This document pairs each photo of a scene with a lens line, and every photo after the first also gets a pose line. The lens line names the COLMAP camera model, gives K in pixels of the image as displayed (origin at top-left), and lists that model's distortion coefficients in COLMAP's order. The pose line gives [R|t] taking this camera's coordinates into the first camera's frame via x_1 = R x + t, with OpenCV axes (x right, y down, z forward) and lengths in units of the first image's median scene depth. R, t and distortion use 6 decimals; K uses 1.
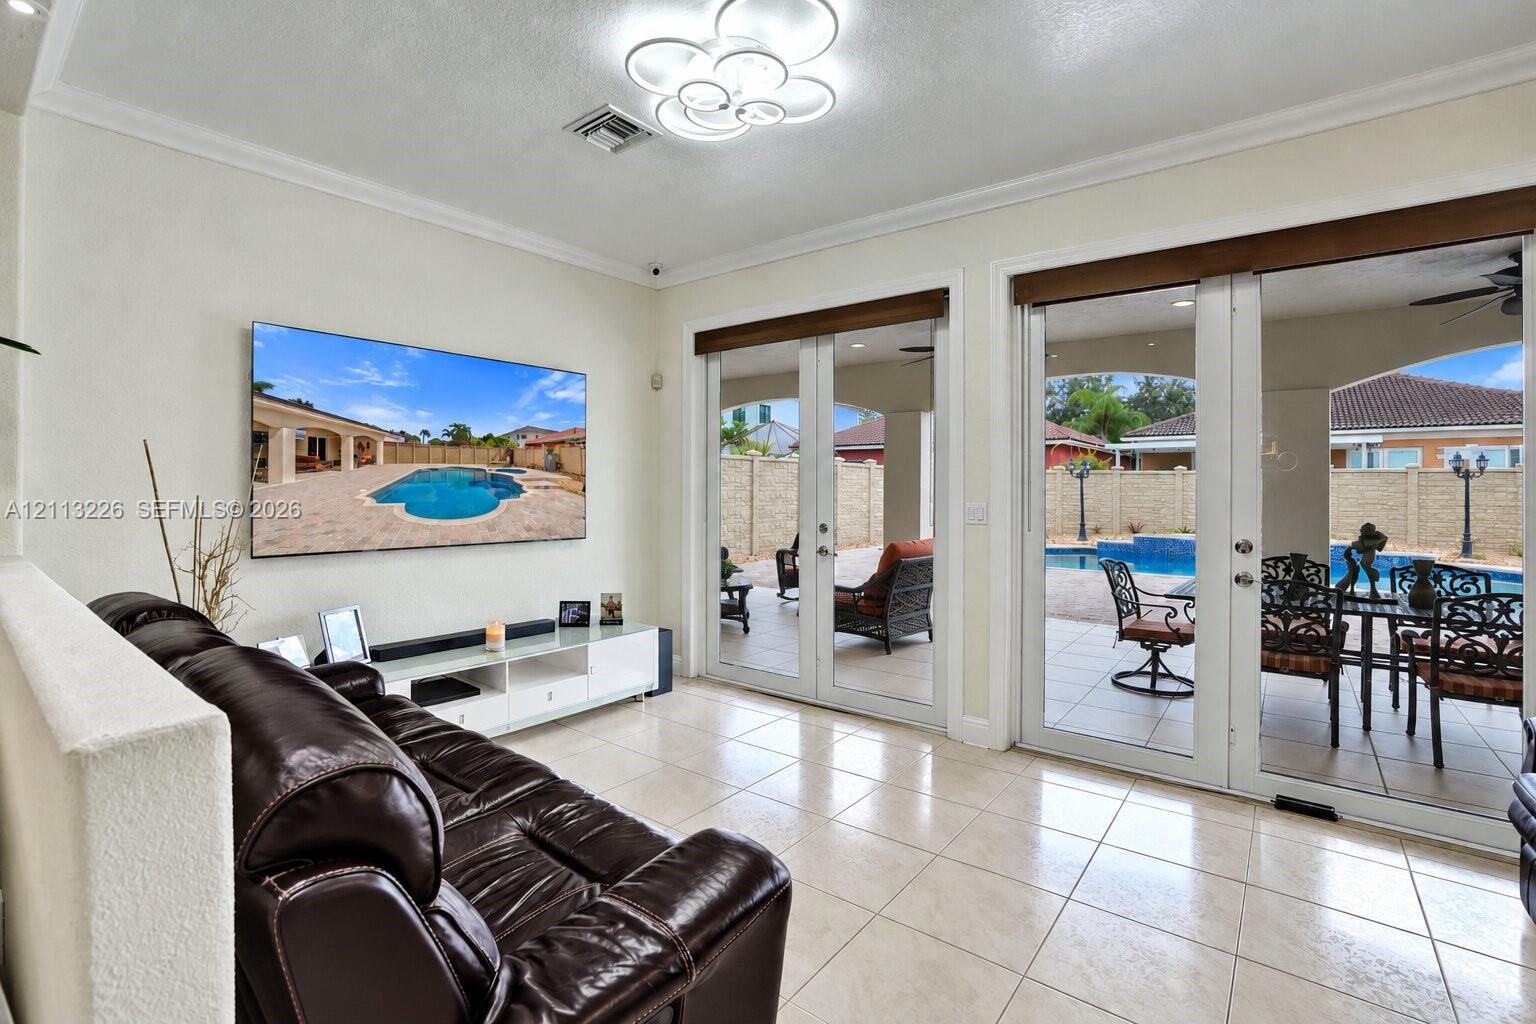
lens RADIAL K [[705.7, 0, 742.7], [0, 705.7, 491.4], [0, 0, 1]] dist [0.001063, 0.000034]
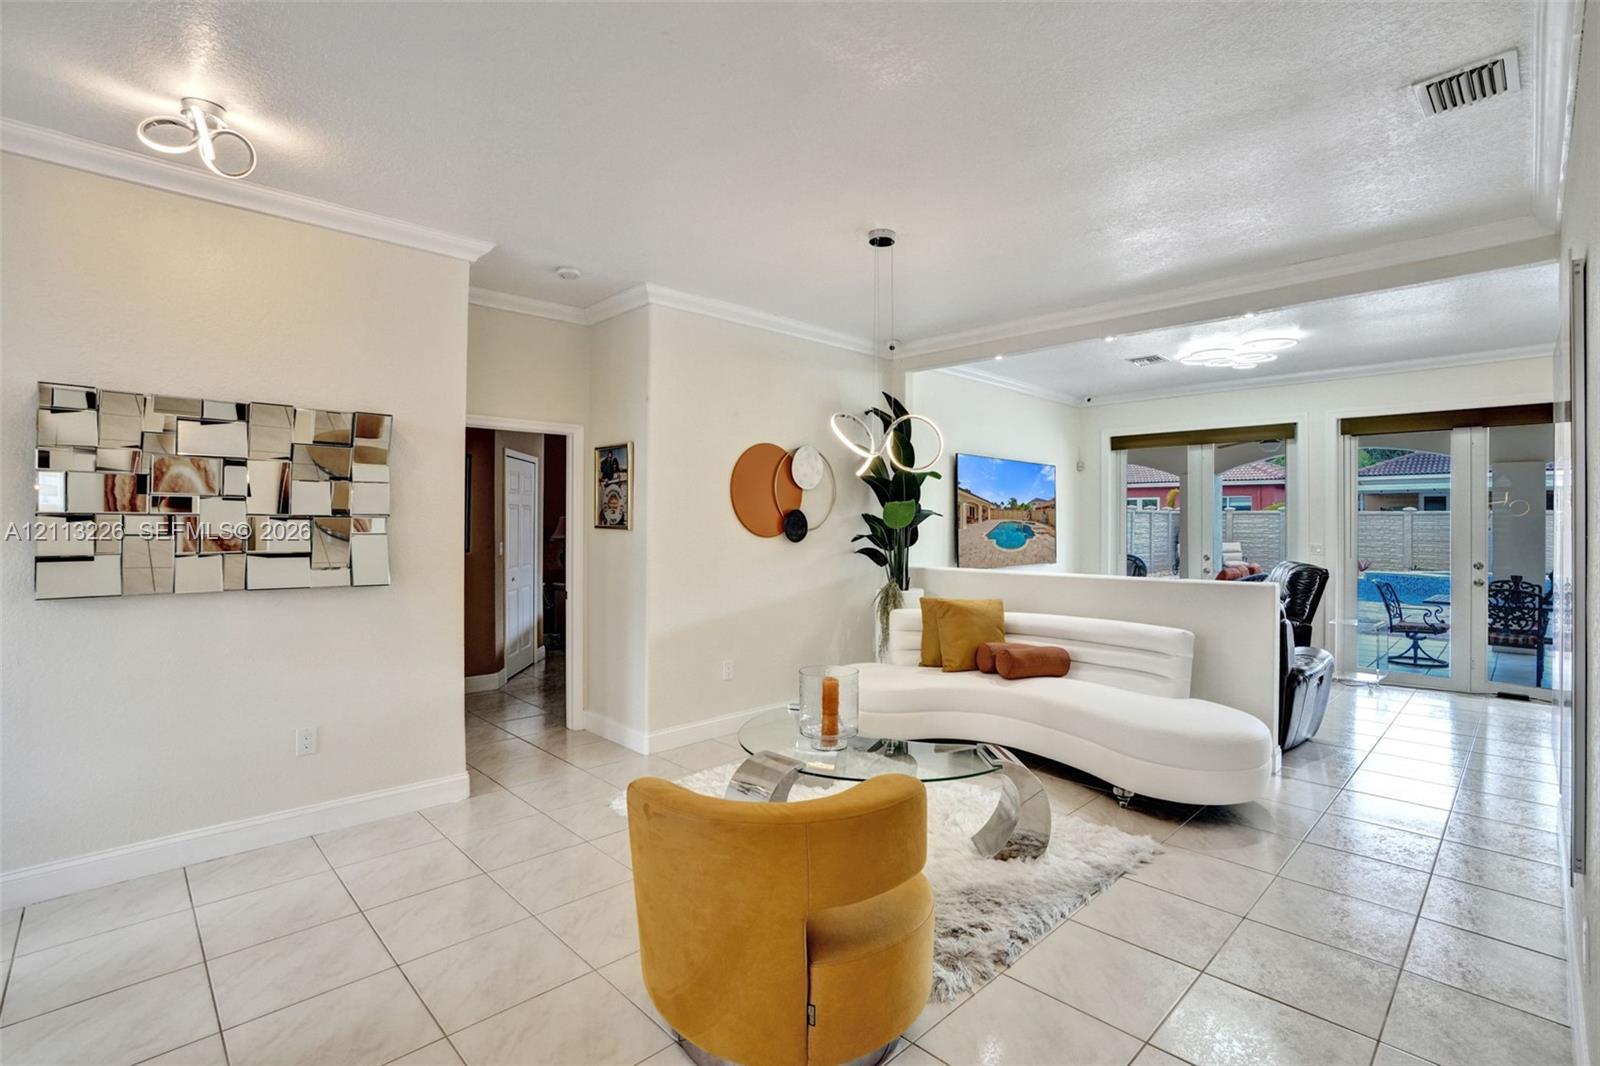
lens RADIAL K [[739.8, 0, 800.0], [0, 739.8, 533.0], [0, 0, 1]] dist [-0.000909, -0.000003]
pose [[0.992118, 0.006397, -0.125141, -0.686829], [-0.007540, 0.999934, -0.008664, 0.017203], [0.125078, 0.009539, 0.992101, -0.968204]]
